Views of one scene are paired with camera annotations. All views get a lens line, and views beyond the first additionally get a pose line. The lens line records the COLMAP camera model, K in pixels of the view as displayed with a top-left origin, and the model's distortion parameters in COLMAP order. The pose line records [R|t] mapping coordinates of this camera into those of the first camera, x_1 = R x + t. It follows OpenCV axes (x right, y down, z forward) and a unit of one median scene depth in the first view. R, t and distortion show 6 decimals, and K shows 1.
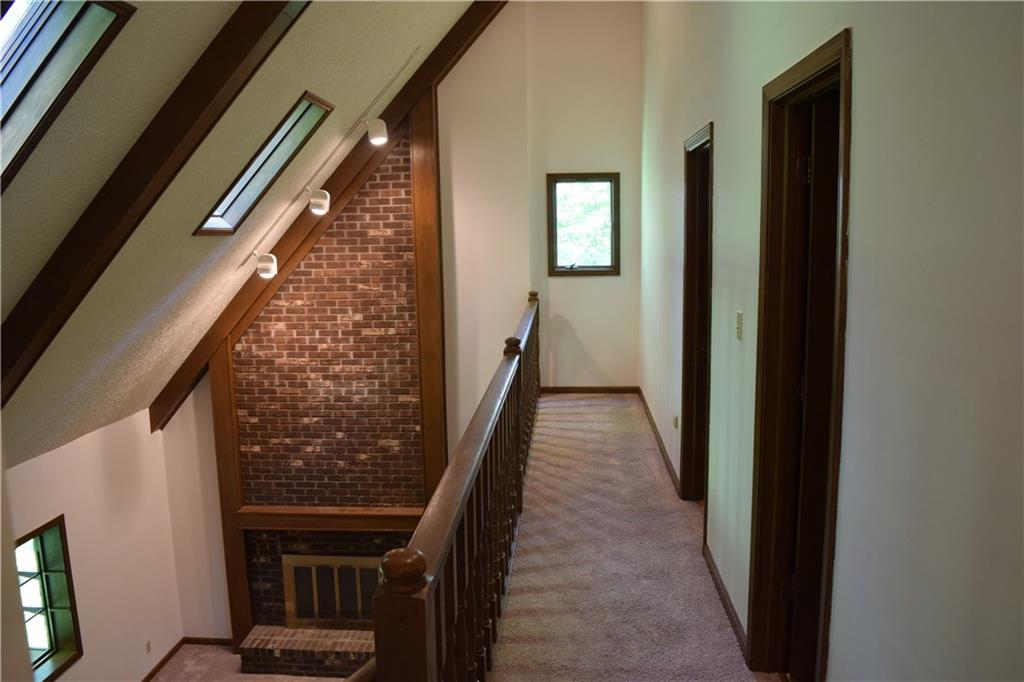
lens RADIAL K [[801.3, 0, 512.0], [0, 801.3, 341.0], [0, 0, 1]] dist [-0.093527, 0.008185]
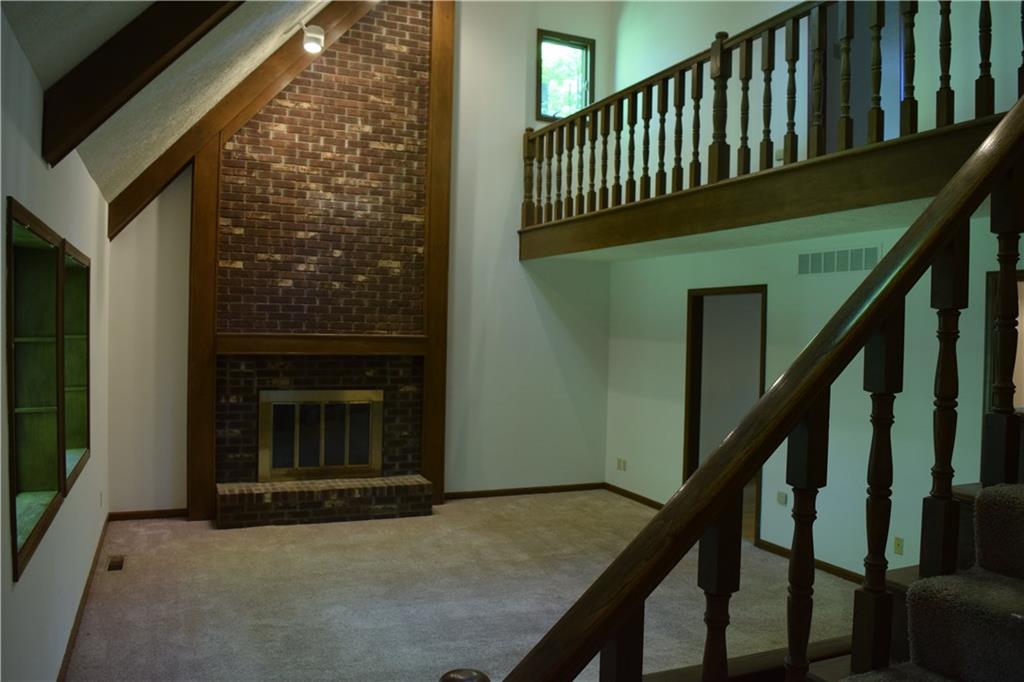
lens RADIAL K [[801.3, 0, 512.0], [0, 801.3, 341.0], [0, 0, 1]] dist [-0.093527, 0.008185]
pose [[0.884198, 0.031635, 0.466040, -0.471898], [0.028165, 0.992278, -0.120794, 0.341889], [-0.466263, 0.119932, 0.876479, 0.105817]]
